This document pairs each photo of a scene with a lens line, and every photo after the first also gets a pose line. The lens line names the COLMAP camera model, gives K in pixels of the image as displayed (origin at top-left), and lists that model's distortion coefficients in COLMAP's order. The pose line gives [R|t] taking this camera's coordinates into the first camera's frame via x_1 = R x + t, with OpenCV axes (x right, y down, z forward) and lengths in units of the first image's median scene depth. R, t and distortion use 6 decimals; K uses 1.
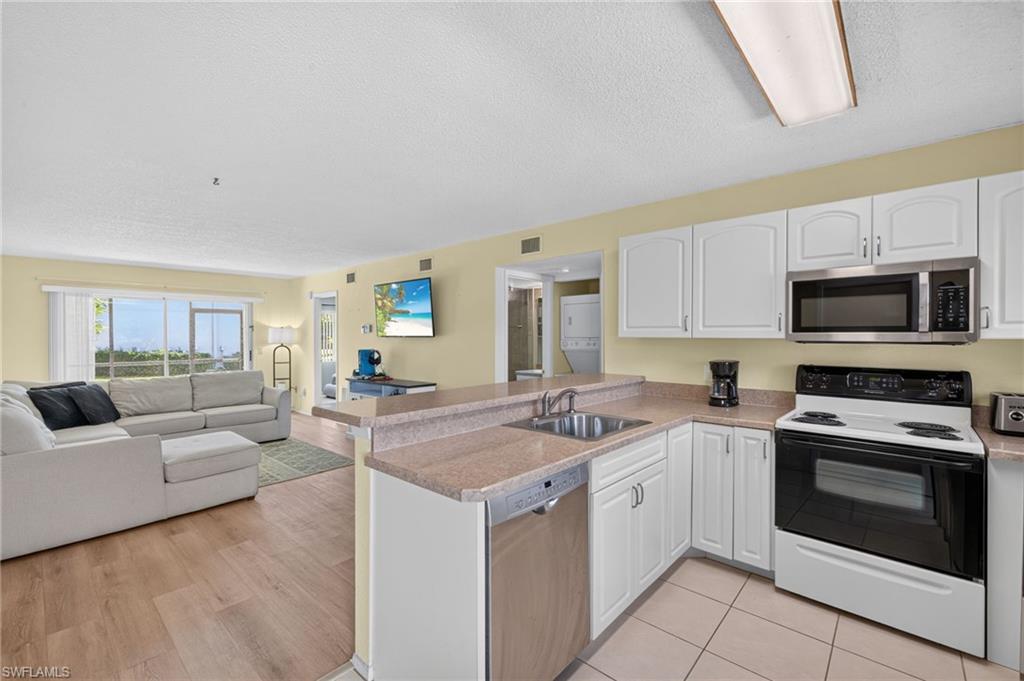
lens RADIAL K [[431.5, 0, 505.9], [0, 431.5, 341.2], [0, 0, 1]] dist [0.012318, -0.000436]
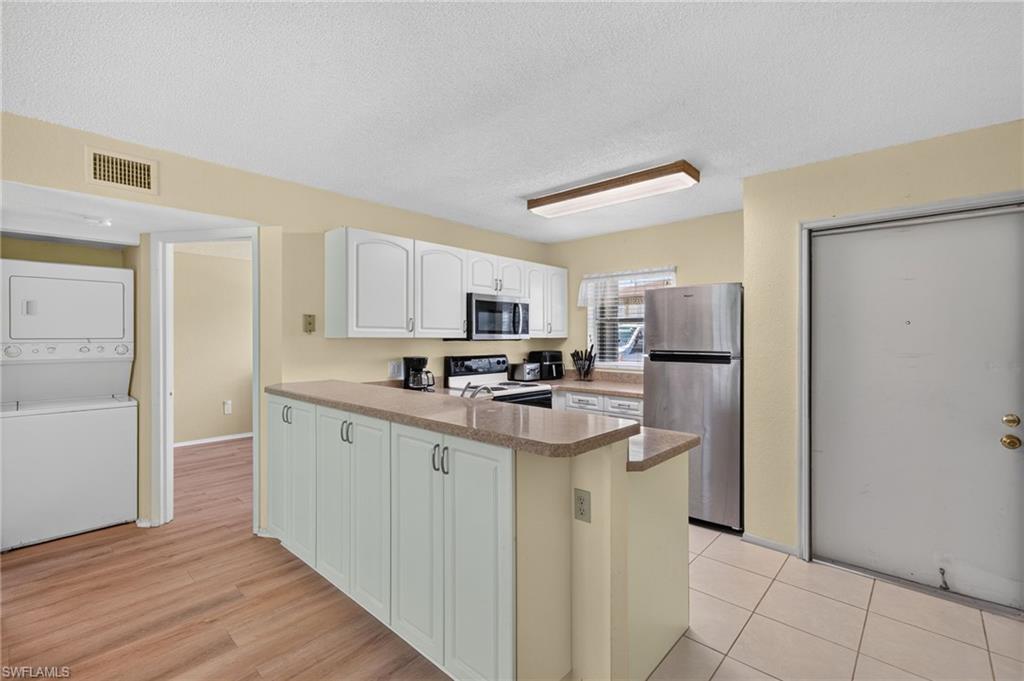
lens RADIAL K [[468.3, 0, 505.4], [0, 468.3, 341.7], [0, 0, 1]] dist [0.002325, 0.000113]
pose [[-0.006531, -0.015380, 0.999860, -0.933048], [0.009404, 0.999837, 0.015441, -0.017060], [-0.999934, 0.009504, -0.006386, 0.887863]]
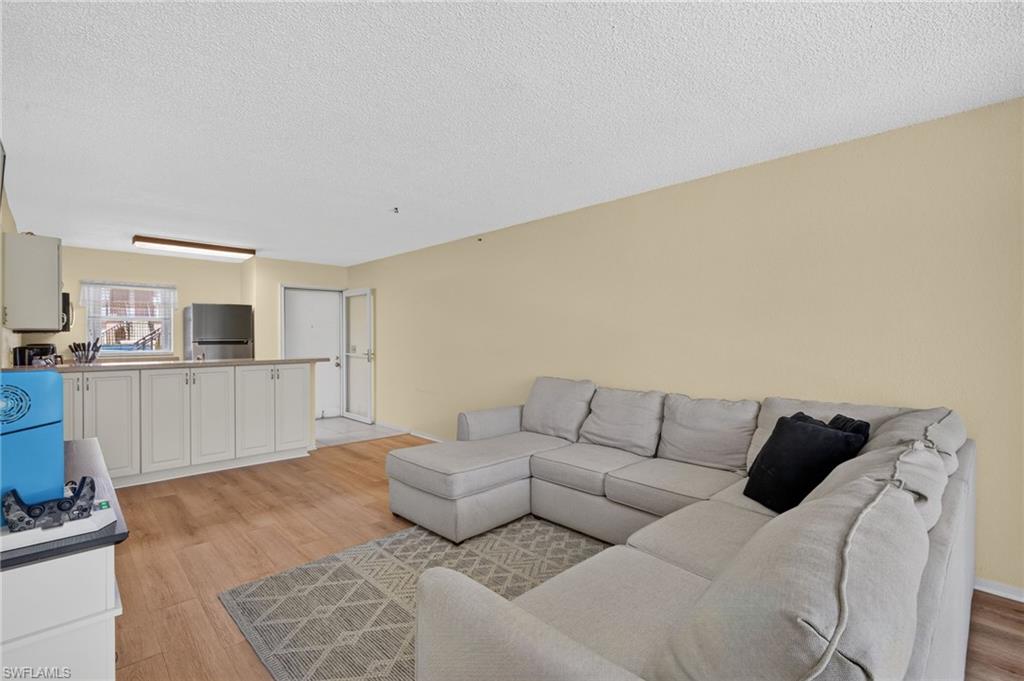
lens RADIAL K [[468.3, 0, 510.1], [0, 468.3, 342.5], [0, 0, 1]] dist [0.002325, 0.000113]
pose [[-0.997739, -0.002947, 0.067151, -1.284366], [-0.001551, 0.999782, 0.020820, 0.000475], [-0.067197, 0.020669, -0.997526, 2.718492]]
